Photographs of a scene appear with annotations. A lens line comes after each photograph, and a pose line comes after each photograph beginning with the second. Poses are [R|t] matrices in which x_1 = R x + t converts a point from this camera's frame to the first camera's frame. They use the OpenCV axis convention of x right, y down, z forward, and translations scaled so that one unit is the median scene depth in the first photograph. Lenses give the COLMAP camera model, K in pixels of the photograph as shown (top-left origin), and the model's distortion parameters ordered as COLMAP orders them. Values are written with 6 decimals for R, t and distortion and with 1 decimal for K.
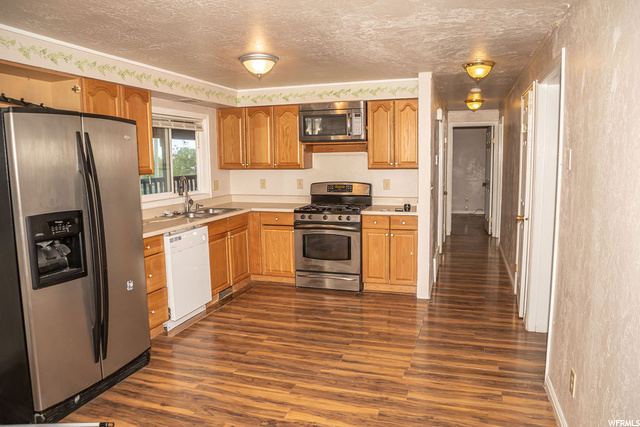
lens RADIAL K [[443.5, 0, 319.0], [0, 443.5, 214.1], [0, 0, 1]] dist [-0.002833, 0.003692]
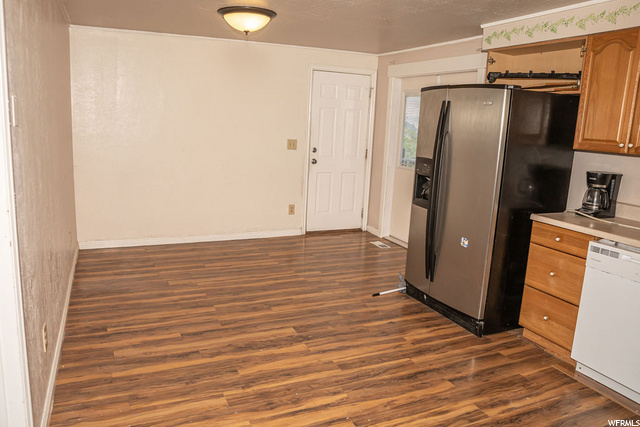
lens RADIAL K [[489.3, 0, 318.1], [0, 489.3, 212.6], [0, 0, 1]] dist [-0.012944, -0.000793]
pose [[-0.734754, 0.105282, -0.670113, 0.638423], [-0.120702, 0.951825, 0.281888, -0.205525], [0.667508, 0.288002, -0.686649, 1.611253]]
